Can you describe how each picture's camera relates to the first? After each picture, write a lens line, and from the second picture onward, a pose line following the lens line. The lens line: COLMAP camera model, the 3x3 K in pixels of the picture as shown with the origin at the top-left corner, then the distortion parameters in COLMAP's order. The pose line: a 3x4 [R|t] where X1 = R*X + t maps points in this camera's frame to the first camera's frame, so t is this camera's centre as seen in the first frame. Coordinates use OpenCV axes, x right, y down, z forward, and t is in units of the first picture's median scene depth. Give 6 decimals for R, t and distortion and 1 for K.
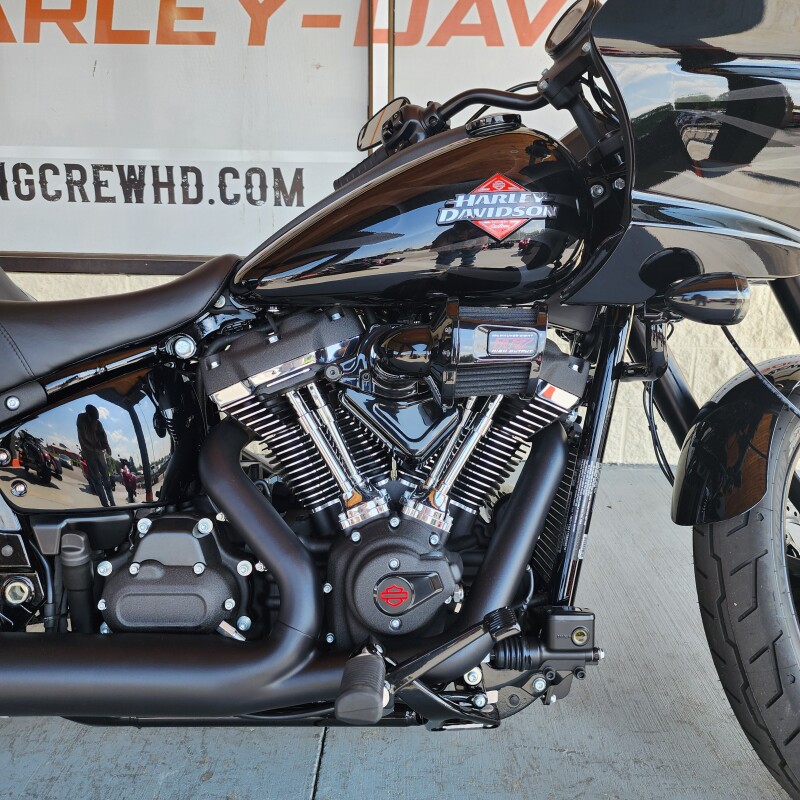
lens RADIAL K [[675.9, 0, 400.0], [0, 675.9, 400.0], [0, 0, 1]] dist [0.028158, -0.010918]
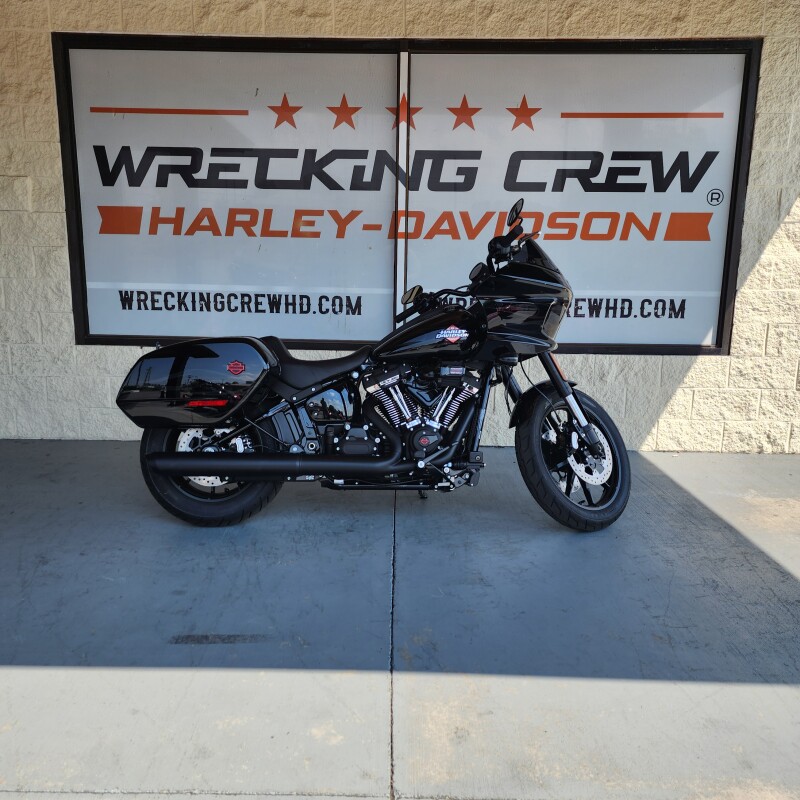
lens RADIAL K [[600.0, 0, 392.0], [0, 600.0, 400.5], [0, 0, 1]] dist [0.089377, -0.096785]
pose [[0.999925, 0.000313, 0.012271, -0.076997], [0.000759, 0.996185, -0.087258, 0.123133], [-0.012251, 0.087261, 0.996110, -0.767501]]
